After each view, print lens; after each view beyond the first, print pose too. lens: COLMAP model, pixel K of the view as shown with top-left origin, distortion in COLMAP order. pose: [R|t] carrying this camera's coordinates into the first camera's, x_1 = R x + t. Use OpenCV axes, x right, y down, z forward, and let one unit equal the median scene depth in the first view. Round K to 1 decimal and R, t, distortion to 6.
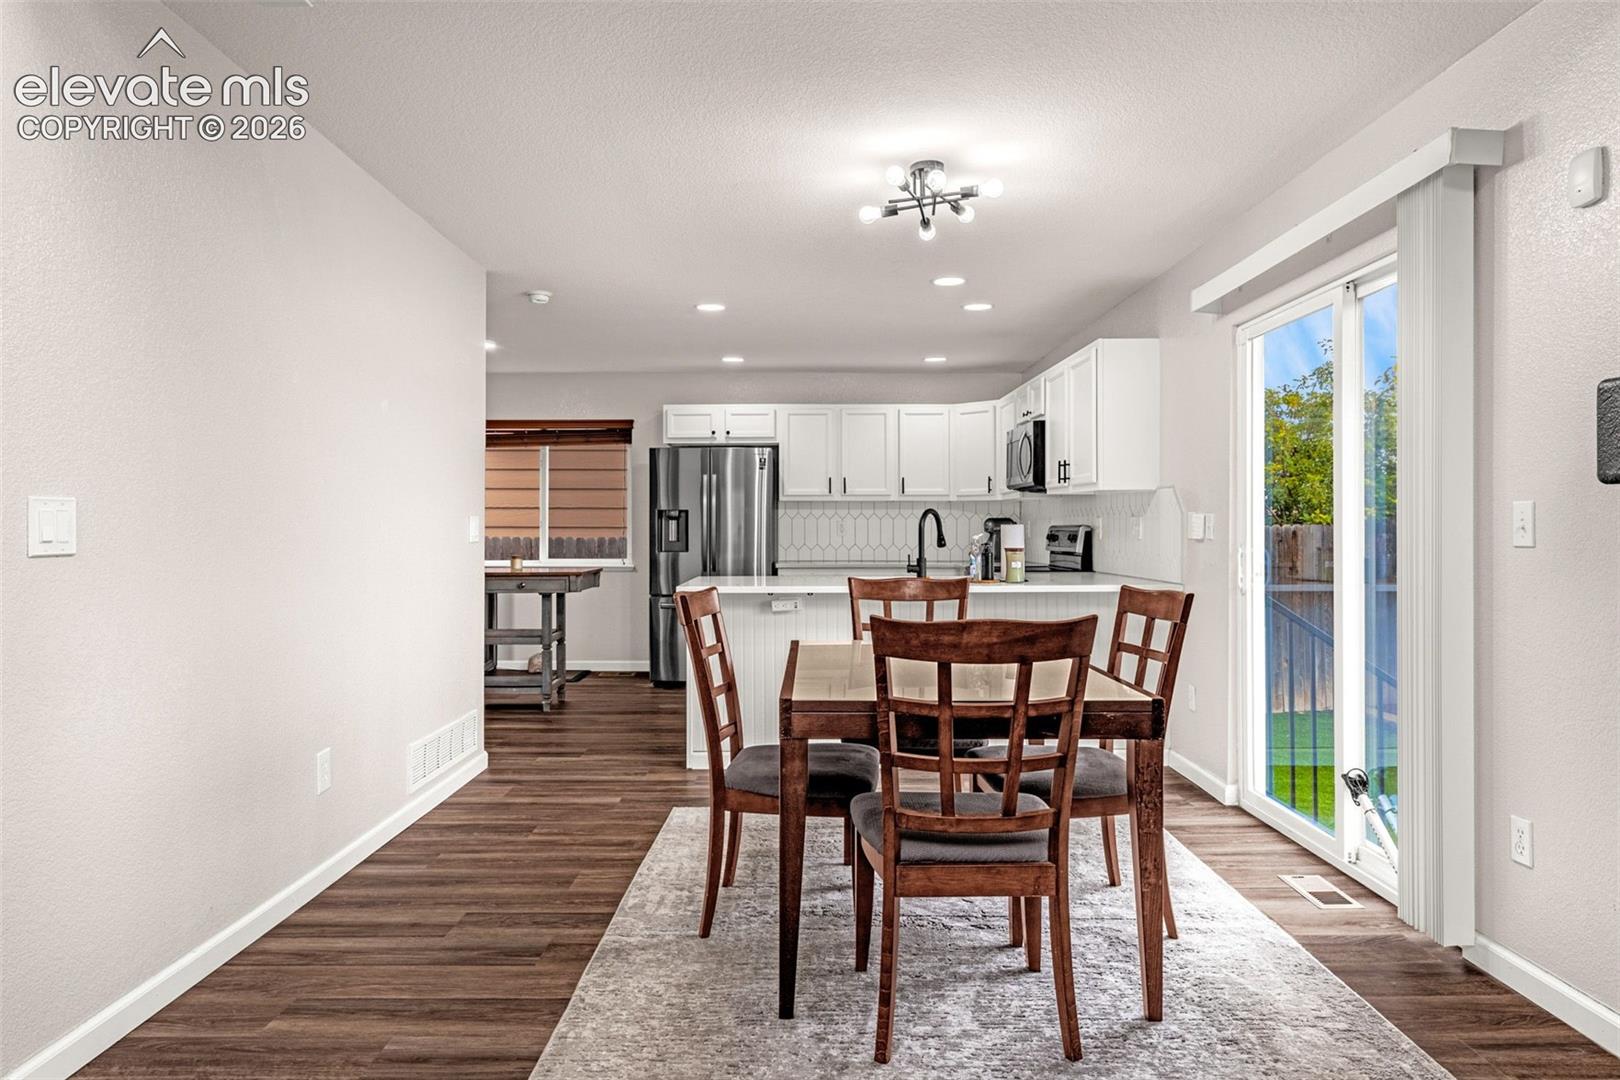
lens RADIAL K [[997.0, 0, 808.3], [0, 997.0, 519.8], [0, 0, 1]] dist [-0.032818, 0.001124]
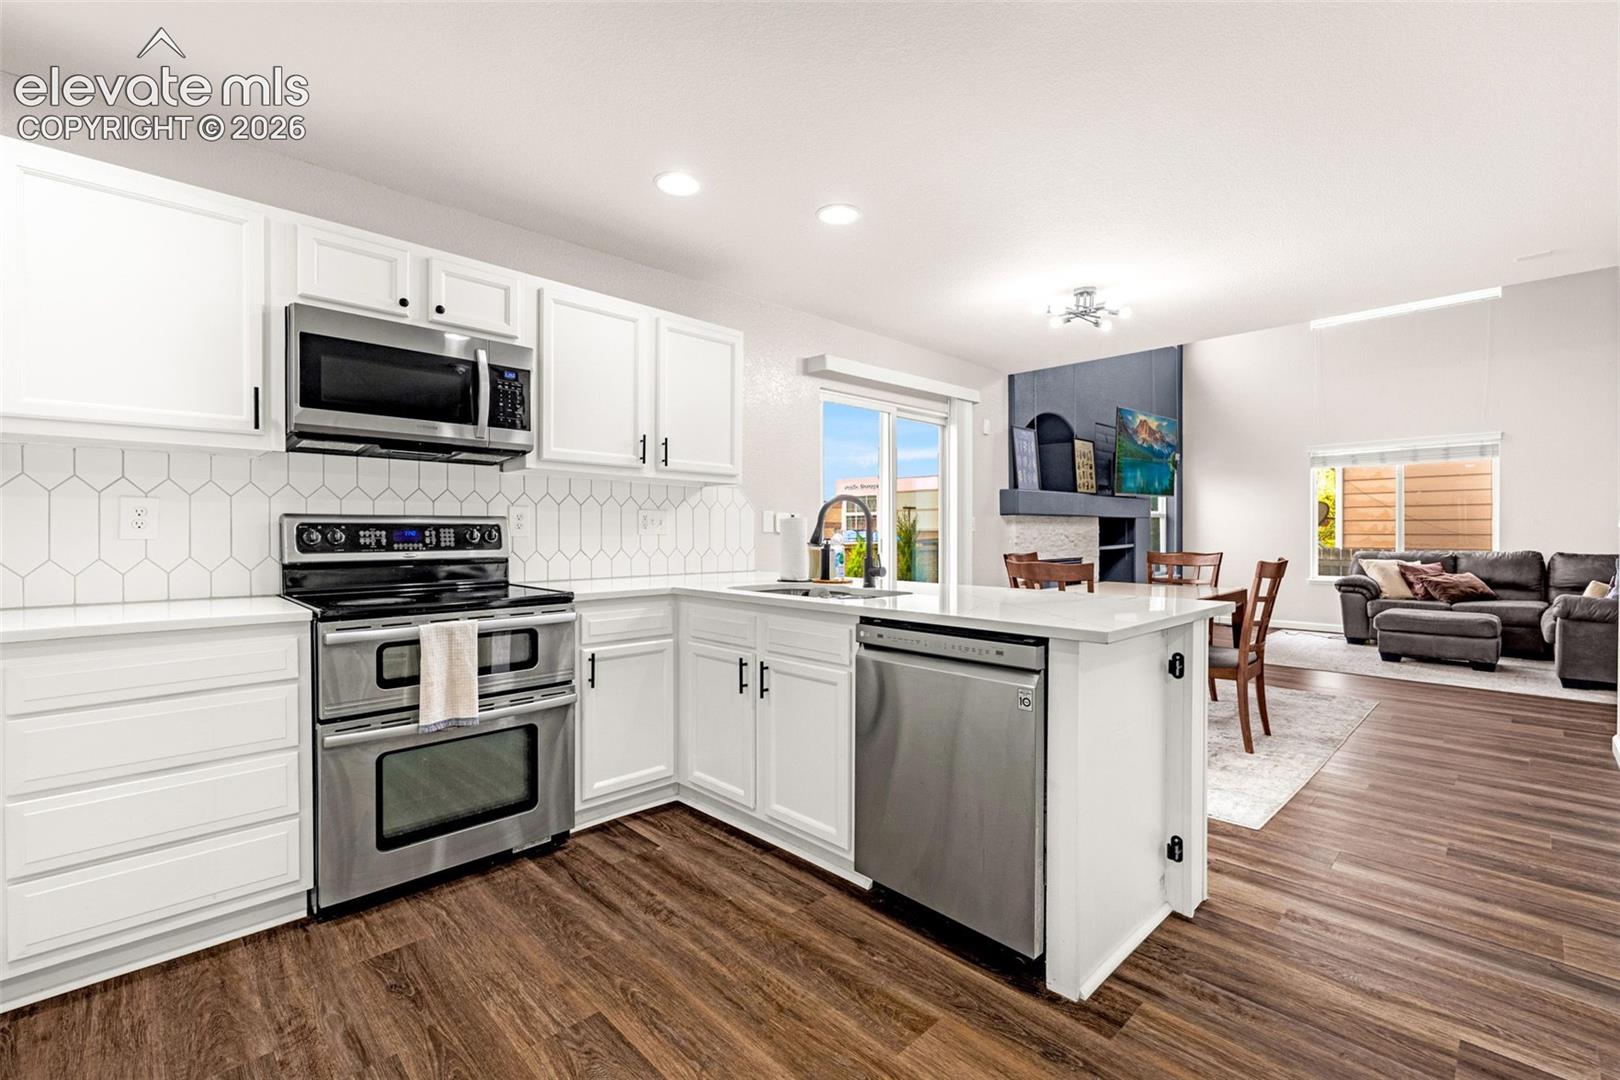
lens RADIAL K [[711.7, 0, 806.4], [0, 711.7, 535.3], [0, 0, 1]] dist [0.009362, -0.000367]
pose [[-0.698895, -0.005723, 0.715201, -0.188426], [-0.008011, 0.999968, 0.000173, 0.014127], [-0.715179, -0.005609, -0.698919, 1.055820]]
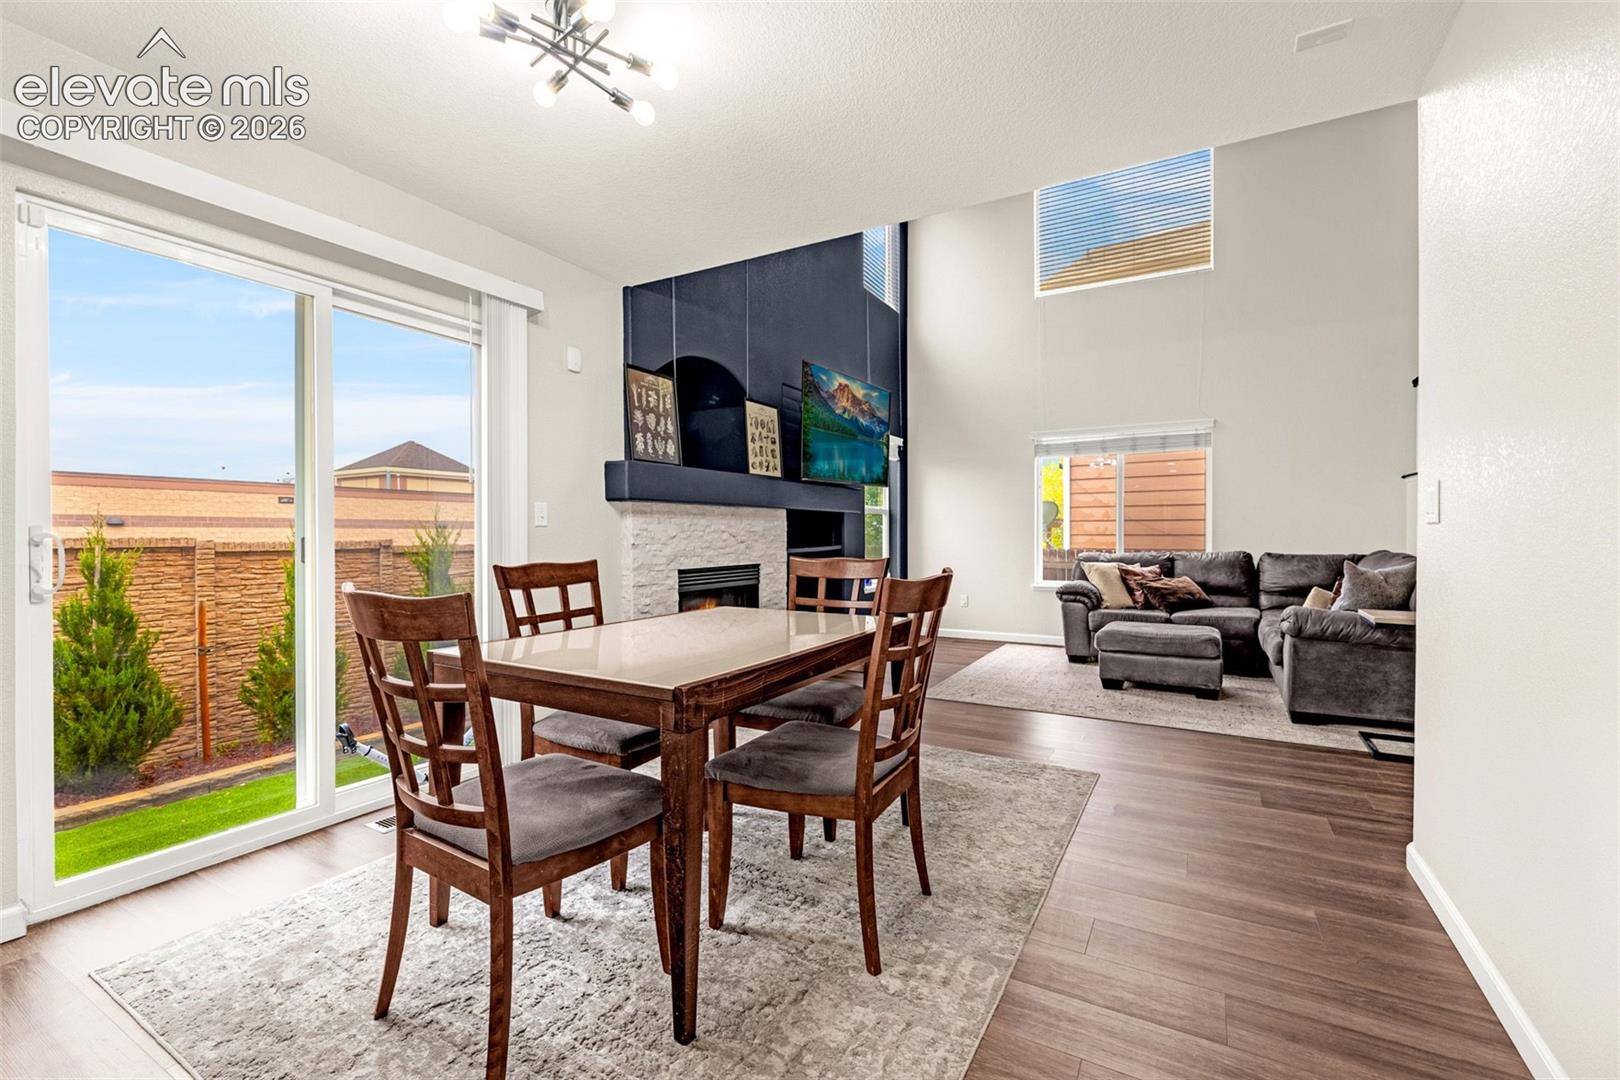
lens RADIAL K [[699.4, 0, 810.0], [0, 699.4, 540.0], [0, 0, 1]] dist [0.002371, 0.000187]
pose [[-0.869268, -0.006528, 0.494297, -0.143256], [-0.006960, 0.999975, 0.000967, 0.016759], [-0.494291, -0.002600, -0.869292, 0.675975]]
